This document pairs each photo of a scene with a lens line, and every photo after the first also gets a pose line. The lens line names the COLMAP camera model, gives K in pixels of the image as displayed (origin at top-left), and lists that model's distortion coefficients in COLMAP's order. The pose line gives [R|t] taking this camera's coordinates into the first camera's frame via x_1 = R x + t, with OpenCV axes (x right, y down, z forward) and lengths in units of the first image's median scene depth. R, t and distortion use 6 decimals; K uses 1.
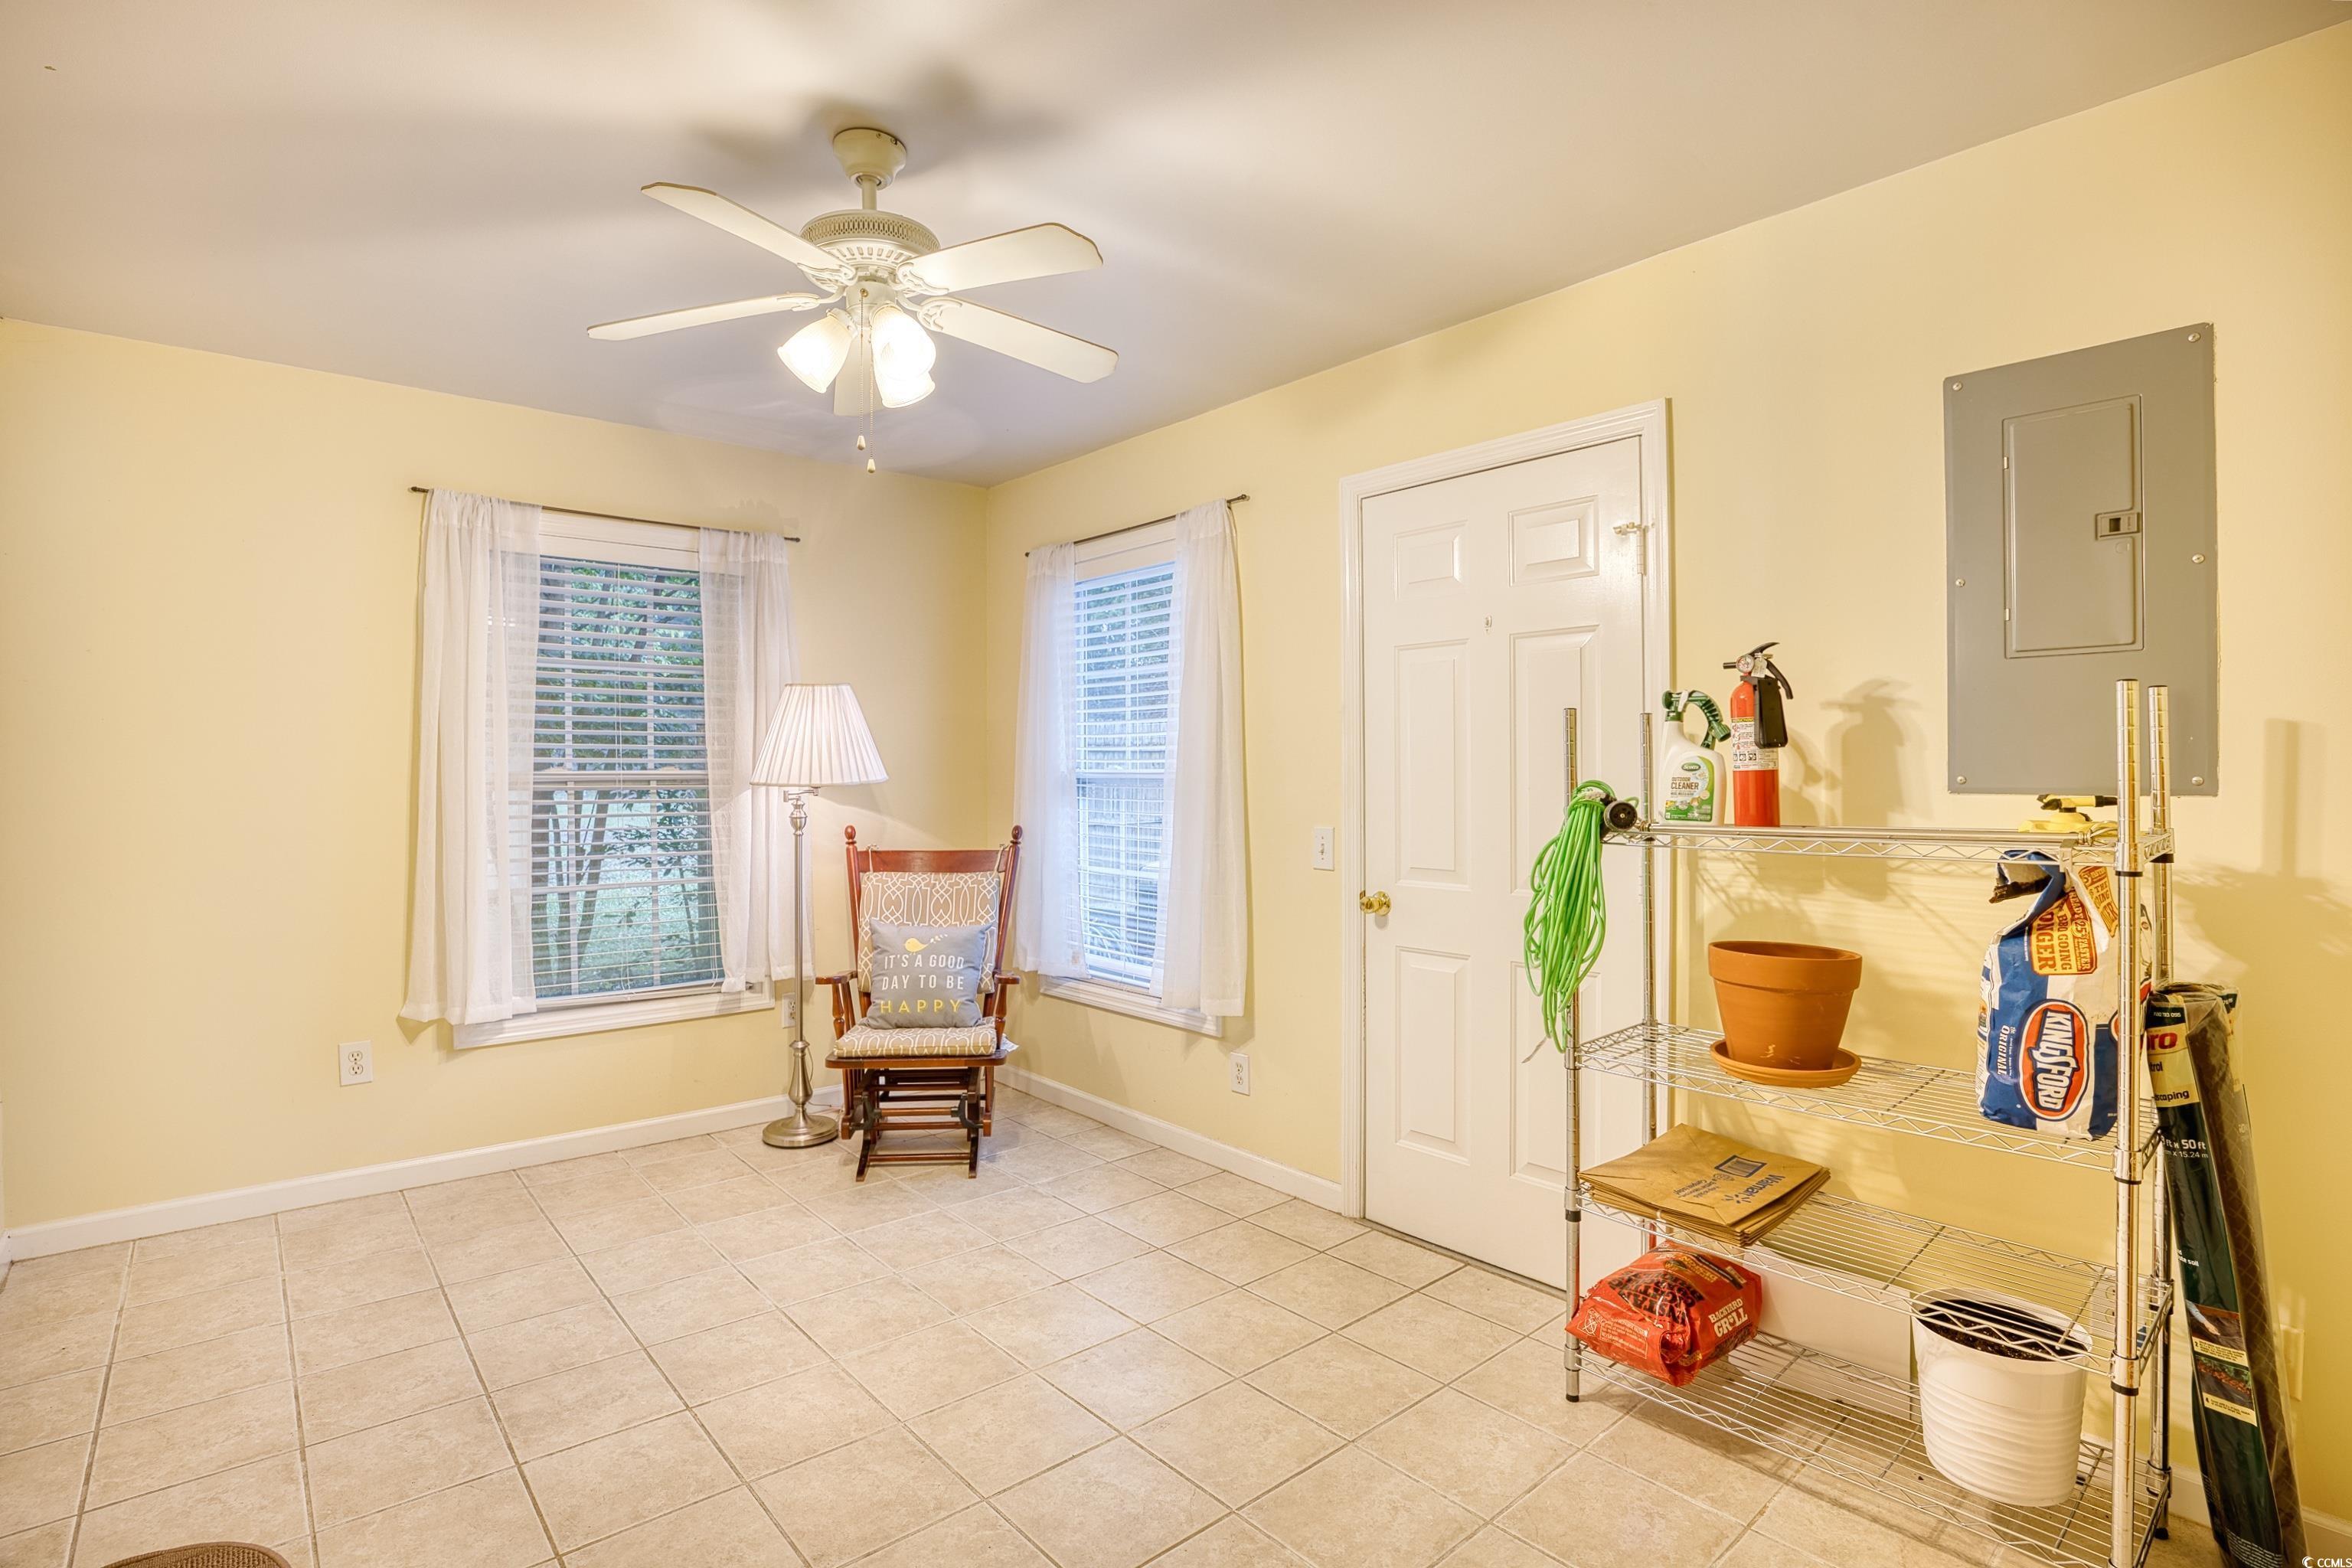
lens RADIAL K [[1144.0, 0, 1176.0], [0, 1144.0, 784.0], [0, 0, 1]] dist [-0.068811, 0.018027]
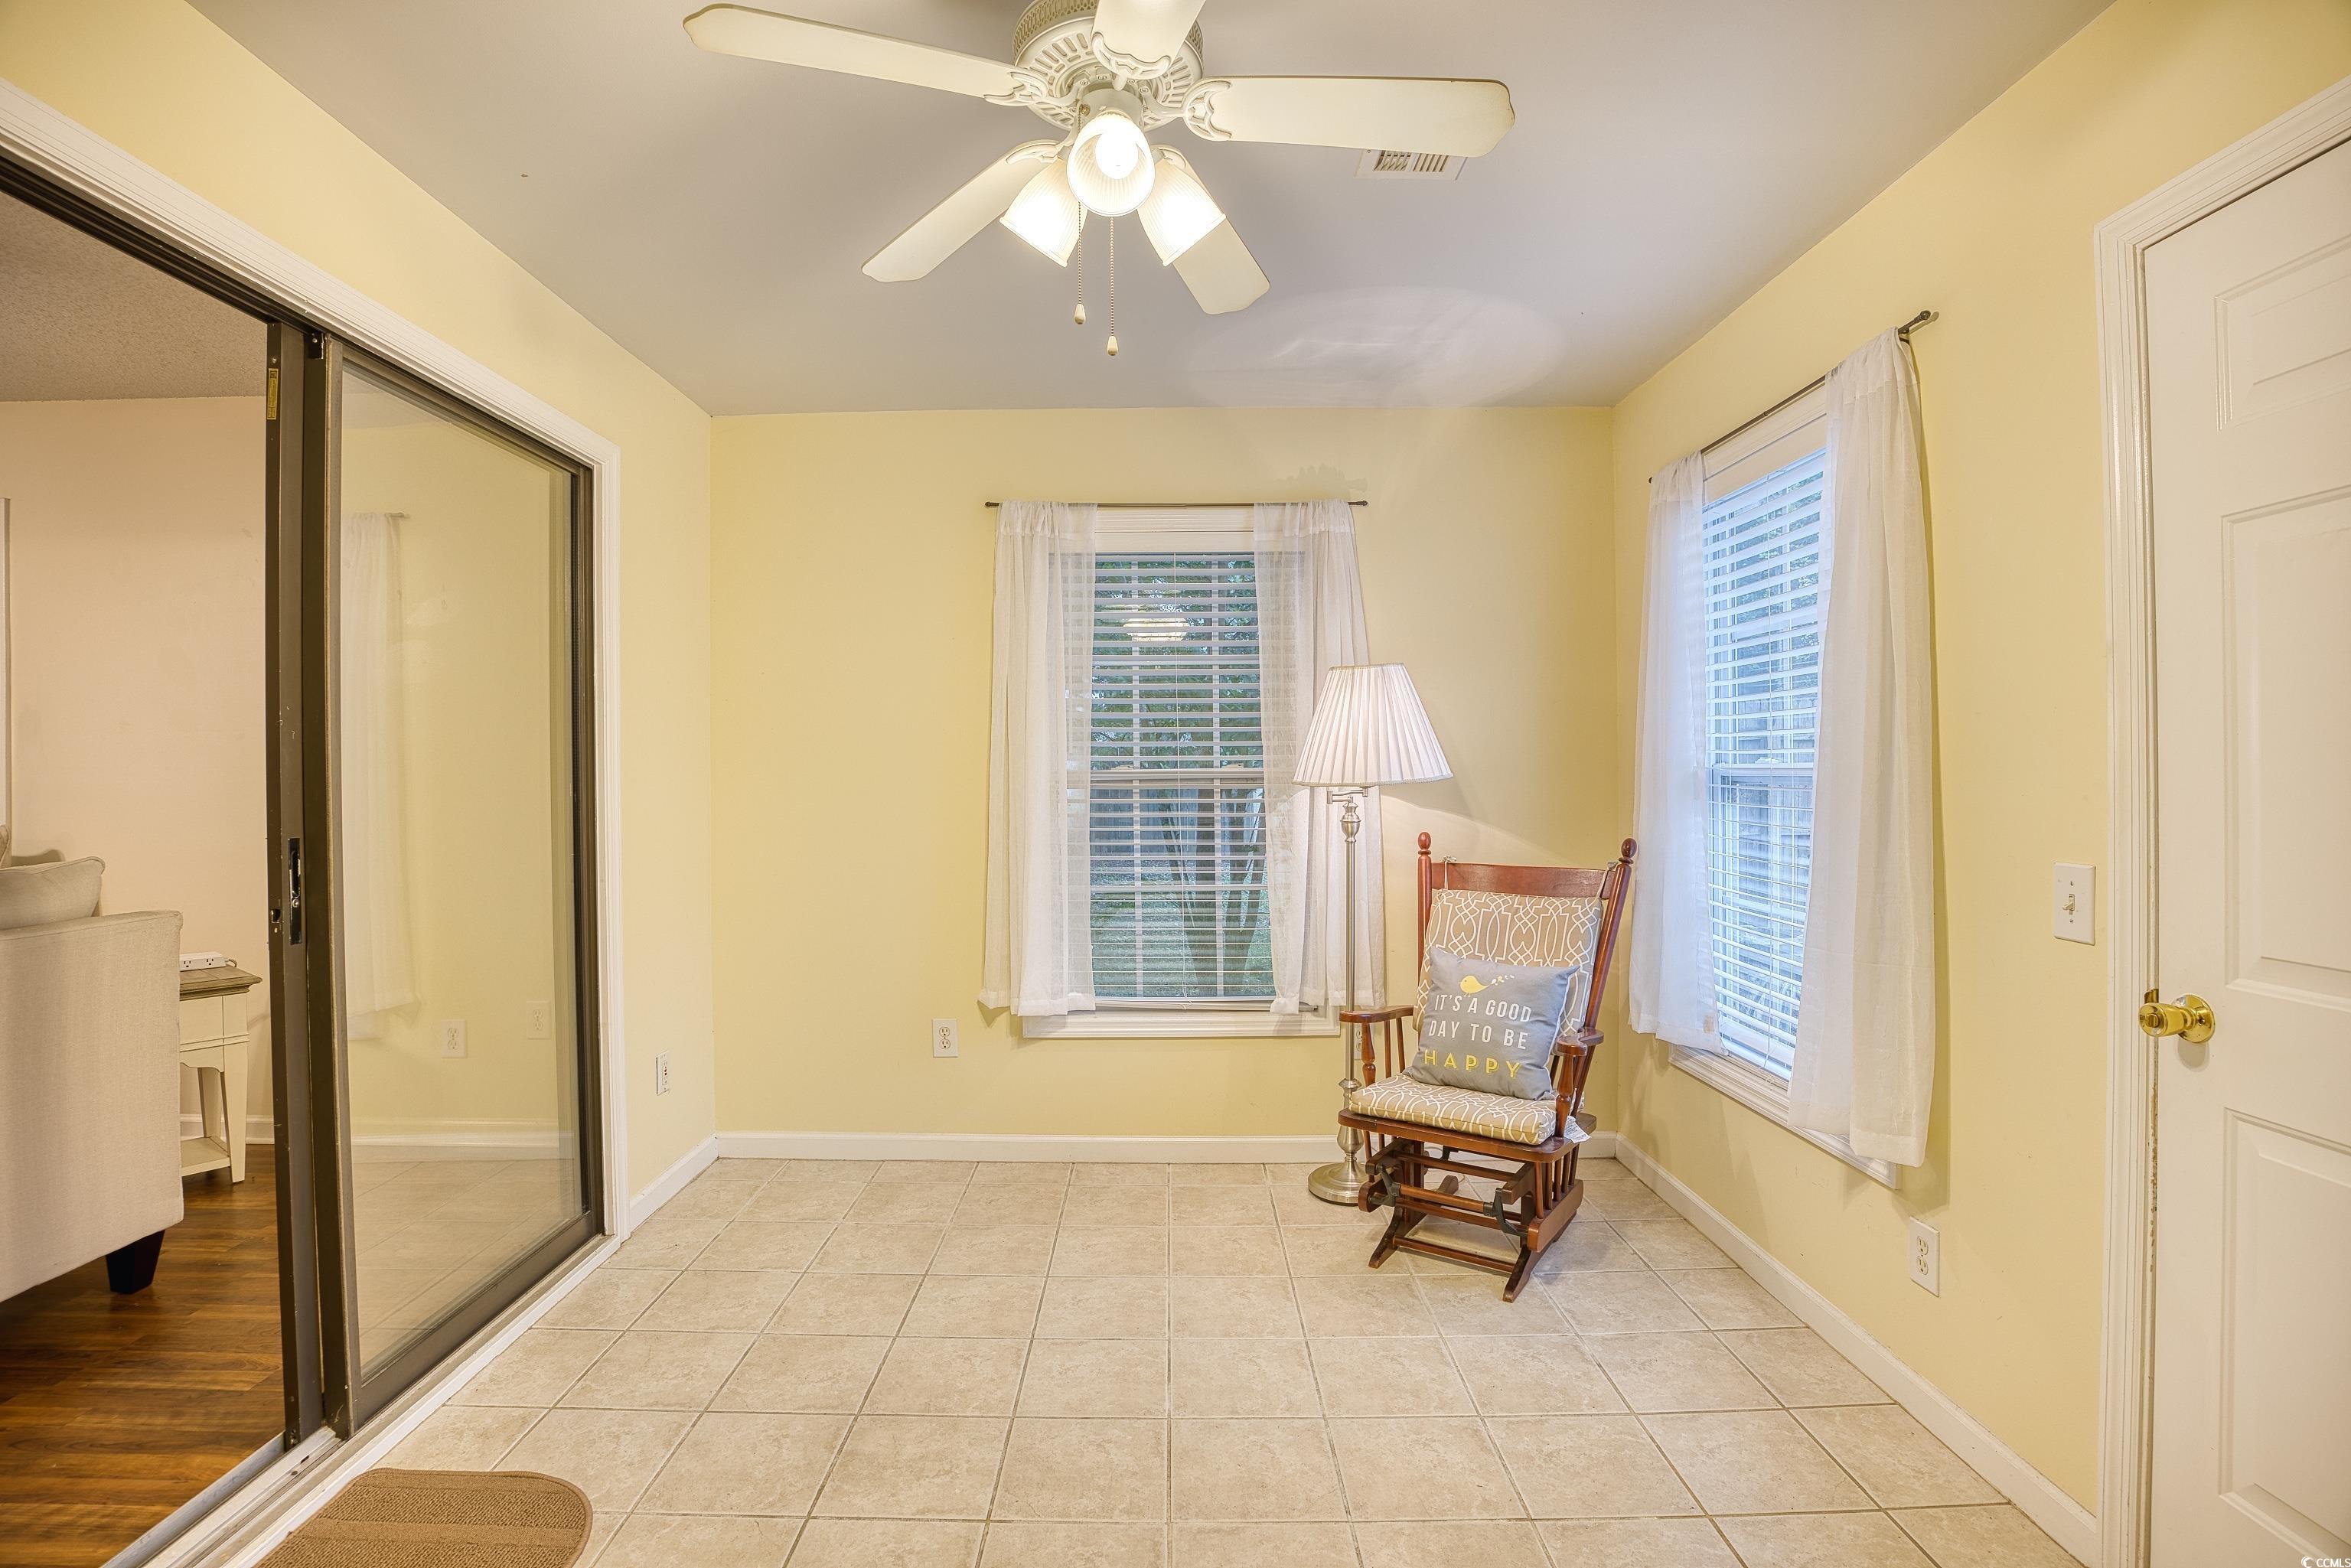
lens RADIAL K [[1109.3, 0, 1175.2], [0, 1109.3, 777.9], [0, 0, 1]] dist [-0.066671, 0.018271]
pose [[0.750137, 0.000211, -0.661283, 0.128684], [-0.001344, 0.999998, -0.001205, -0.002858], [0.661281, 0.001793, 0.750136, 0.286503]]
